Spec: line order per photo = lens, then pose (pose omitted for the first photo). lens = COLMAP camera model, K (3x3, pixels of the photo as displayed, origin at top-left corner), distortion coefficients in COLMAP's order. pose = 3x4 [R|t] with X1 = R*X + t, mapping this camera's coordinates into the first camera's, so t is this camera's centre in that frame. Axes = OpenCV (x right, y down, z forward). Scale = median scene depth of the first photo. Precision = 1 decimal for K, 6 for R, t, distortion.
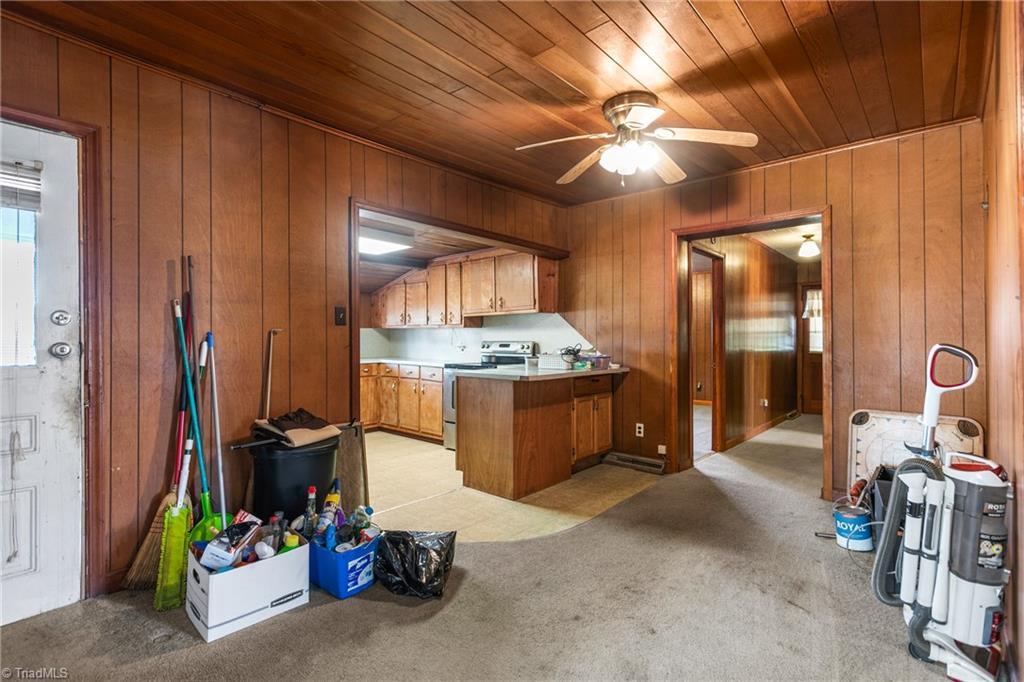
lens RADIAL K [[494.1, 0, 519.3], [0, 494.1, 339.6], [0, 0, 1]] dist [0.000548, 0.002193]
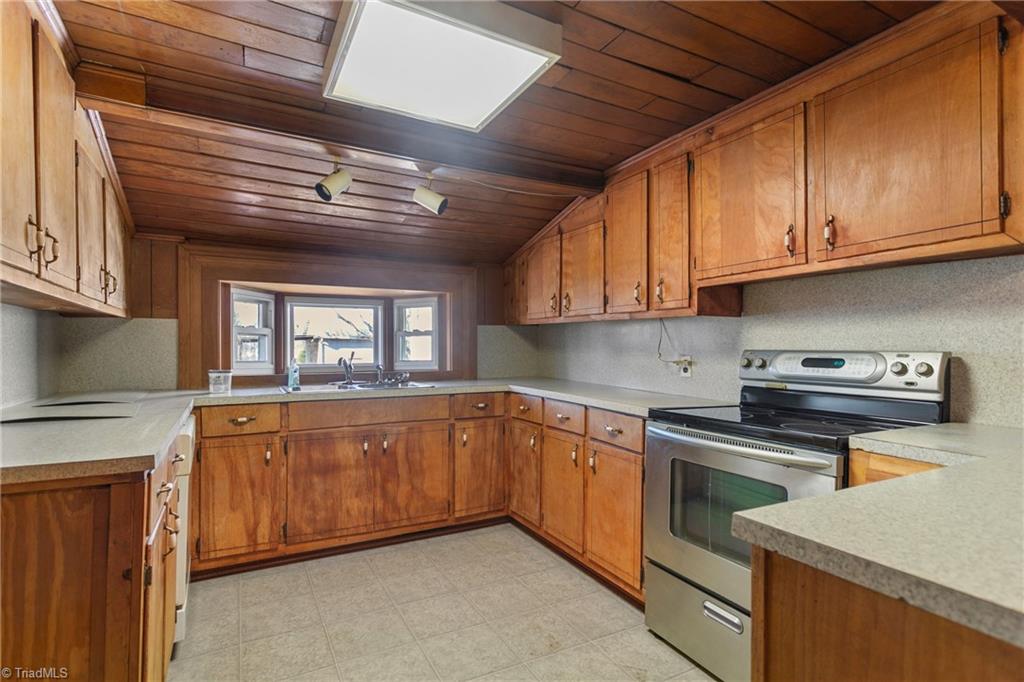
lens RADIAL K [[494.1, 0, 507.7], [0, 494.1, 353.0], [0, 0, 1]] dist [0.000548, 0.002193]
pose [[0.930987, 0.009545, -0.364927, -0.120010], [-0.005619, 0.999914, 0.011820, 0.002263], [0.365009, -0.008954, 0.930961, 0.636368]]
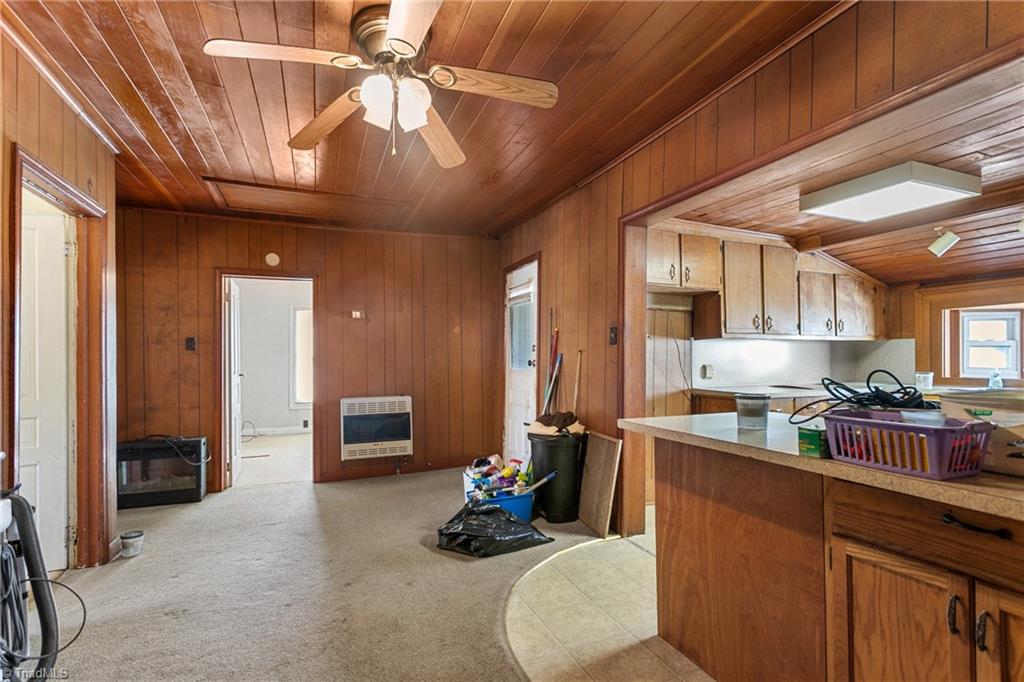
lens RADIAL K [[494.1, 0, 508.3], [0, 494.1, 353.3], [0, 0, 1]] dist [0.000548, 0.002193]
pose [[-0.475772, -0.002060, -0.879566, 0.420795], [0.010143, 0.999918, -0.007829, -0.002388], [0.879510, -0.012647, -0.475712, 0.805189]]
